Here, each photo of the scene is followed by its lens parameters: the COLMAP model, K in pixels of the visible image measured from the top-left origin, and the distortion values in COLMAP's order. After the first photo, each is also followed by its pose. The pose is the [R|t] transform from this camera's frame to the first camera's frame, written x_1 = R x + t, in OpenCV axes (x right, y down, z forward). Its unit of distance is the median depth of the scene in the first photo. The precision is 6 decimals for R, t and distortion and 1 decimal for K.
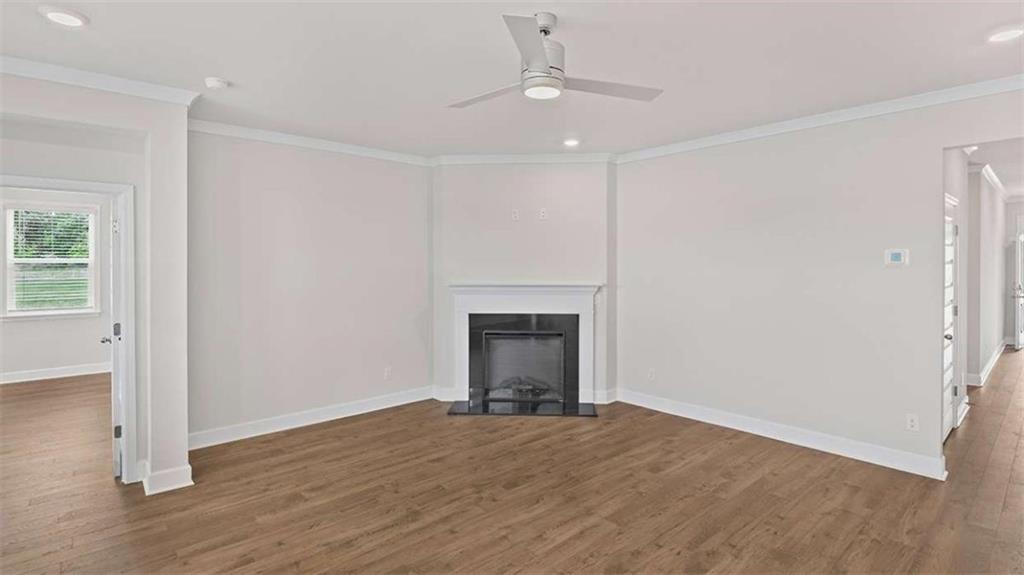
lens RADIAL K [[482.3, 0, 509.2], [0, 482.3, 267.7], [0, 0, 1]] dist [-0.014501, 0.001058]
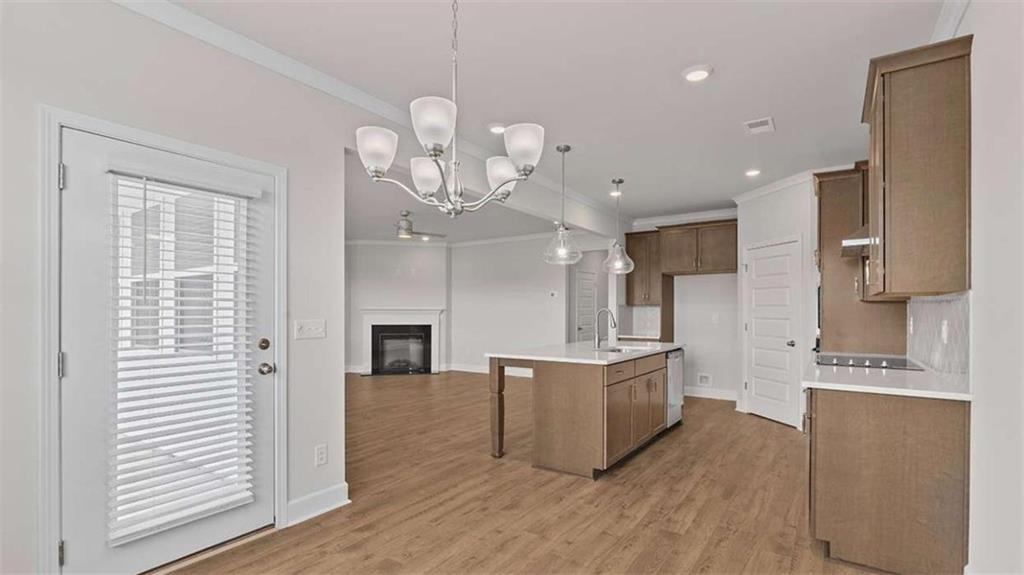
lens RADIAL K [[457.5, 0, 516.3], [0, 457.5, 313.3], [0, 0, 1]] dist [0.004495, -0.001126]
pose [[0.967819, 0.003907, 0.251616, 0.016279], [-0.003621, 0.999992, -0.001601, 0.070812], [-0.251621, 0.000638, 0.967826, -1.176436]]
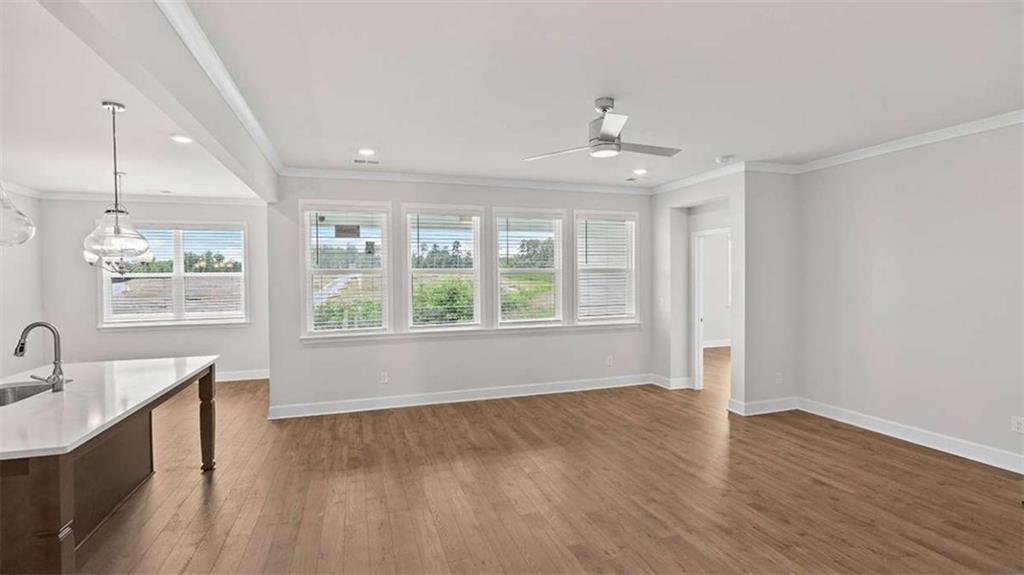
lens RADIAL K [[482.3, 0, 514.5], [0, 482.3, 286.7], [0, 0, 1]] dist [-0.014501, 0.001058]
pose [[-0.386278, 0.027920, -0.921960, 0.892565], [0.007951, 0.999605, 0.026940, -0.008424], [0.922348, 0.003076, -0.386348, 0.786442]]
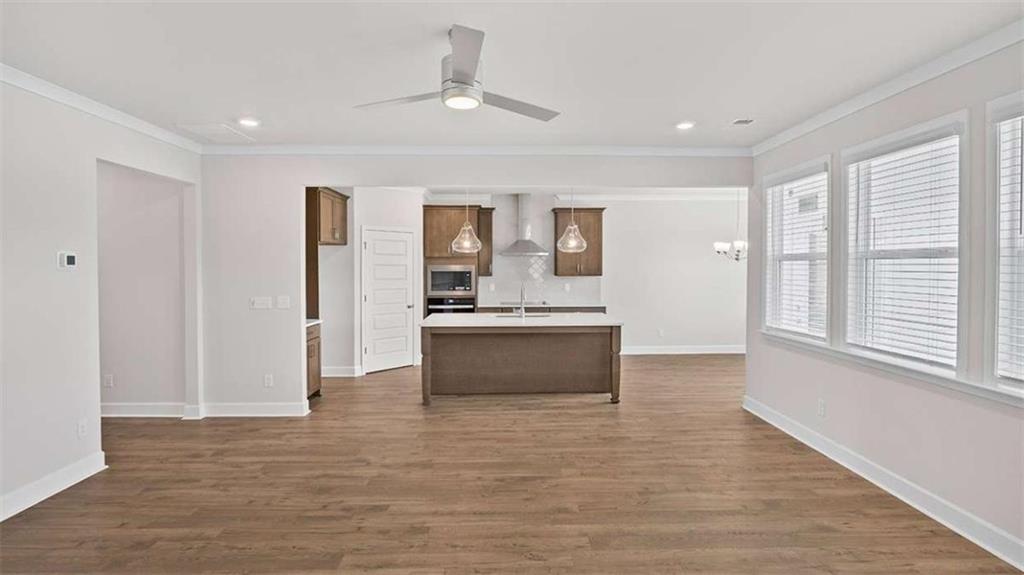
lens RADIAL K [[482.3, 0, 509.4], [0, 482.3, 275.1], [0, 0, 1]] dist [-0.014501, 0.001058]
pose [[-0.762124, -0.006393, 0.647400, -0.423658], [0.008810, 0.999756, 0.020244, -0.004784], [-0.647371, 0.021132, -0.761882, 1.056706]]
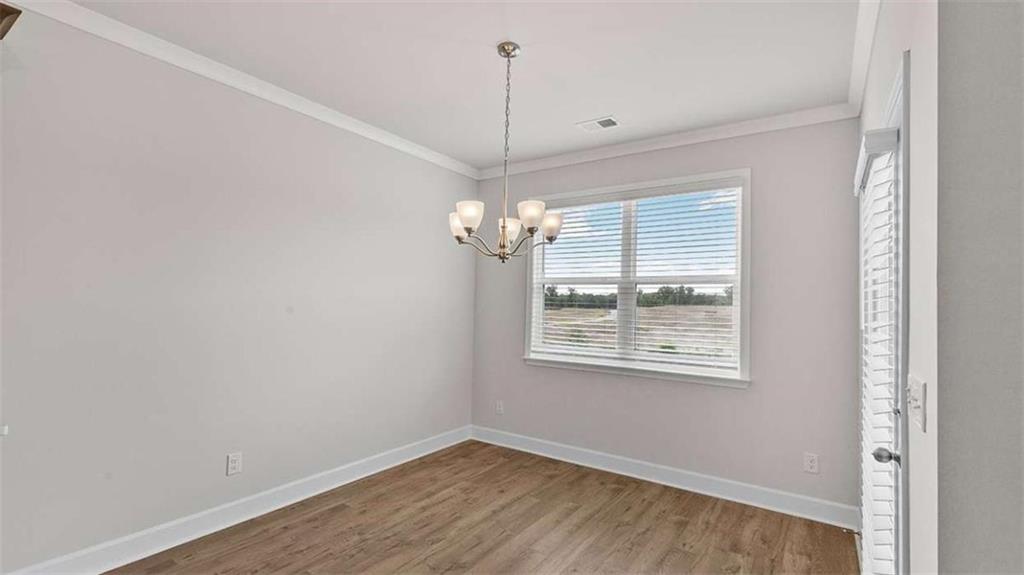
lens RADIAL K [[457.5, 0, 516.1], [0, 457.5, 291.1], [0, 0, 1]] dist [0.004495, -0.001126]
pose [[-0.966123, -0.025918, -0.256777, 0.204744], [-0.020448, 0.999504, -0.023949, 0.039985], [0.257270, -0.017887, -0.966174, -0.183603]]
